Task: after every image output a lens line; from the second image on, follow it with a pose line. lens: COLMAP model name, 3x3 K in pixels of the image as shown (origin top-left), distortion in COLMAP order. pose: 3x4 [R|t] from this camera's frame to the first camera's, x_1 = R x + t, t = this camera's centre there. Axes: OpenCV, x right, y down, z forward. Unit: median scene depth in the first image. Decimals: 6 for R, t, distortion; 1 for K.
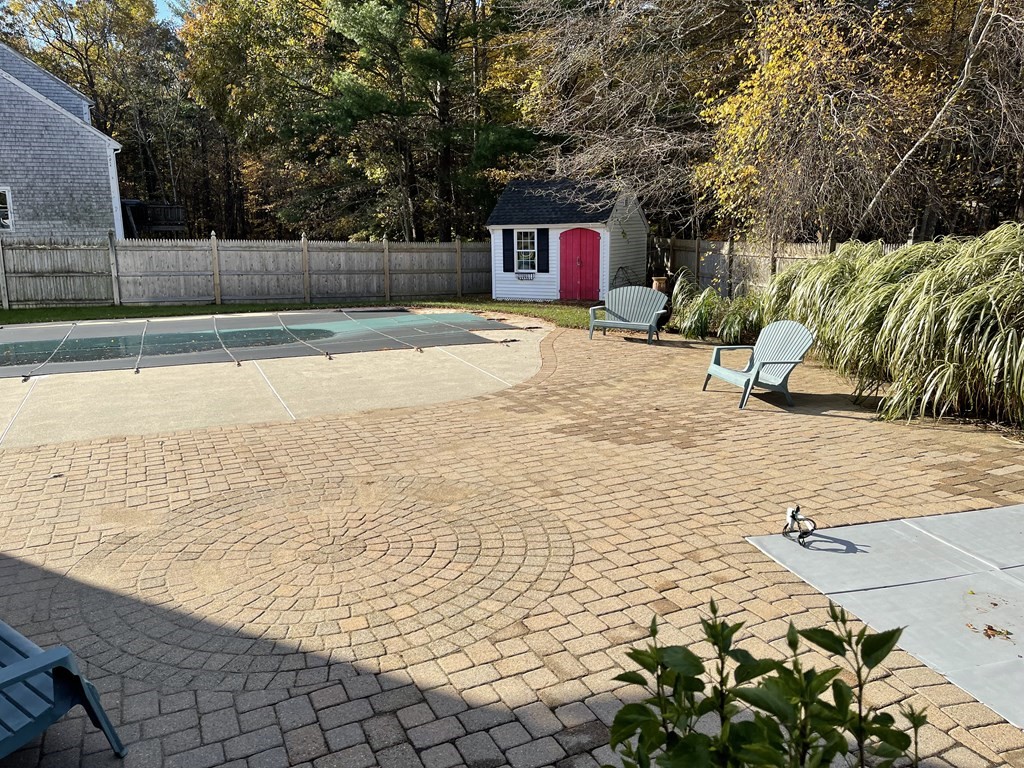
lens RADIAL K [[775.4, 0, 506.0], [0, 775.4, 387.8], [0, 0, 1]] dist [0.007131, -0.001215]
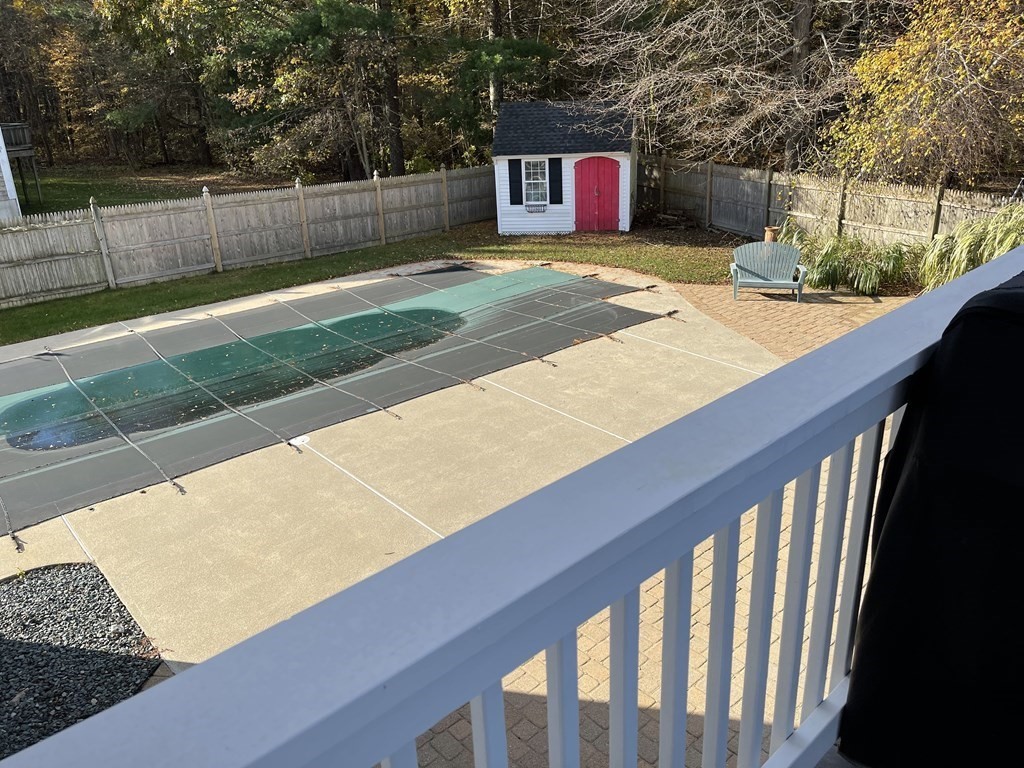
lens RADIAL K [[775.4, 0, 506.0], [0, 775.4, 387.8], [0, 0, 1]] dist [0.007131, -0.001215]
pose [[0.958816, -0.133108, 0.250906, -0.289435], [0.090791, 0.980674, 0.173307, -0.097896], [-0.269126, -0.143389, 0.952371, 0.059184]]
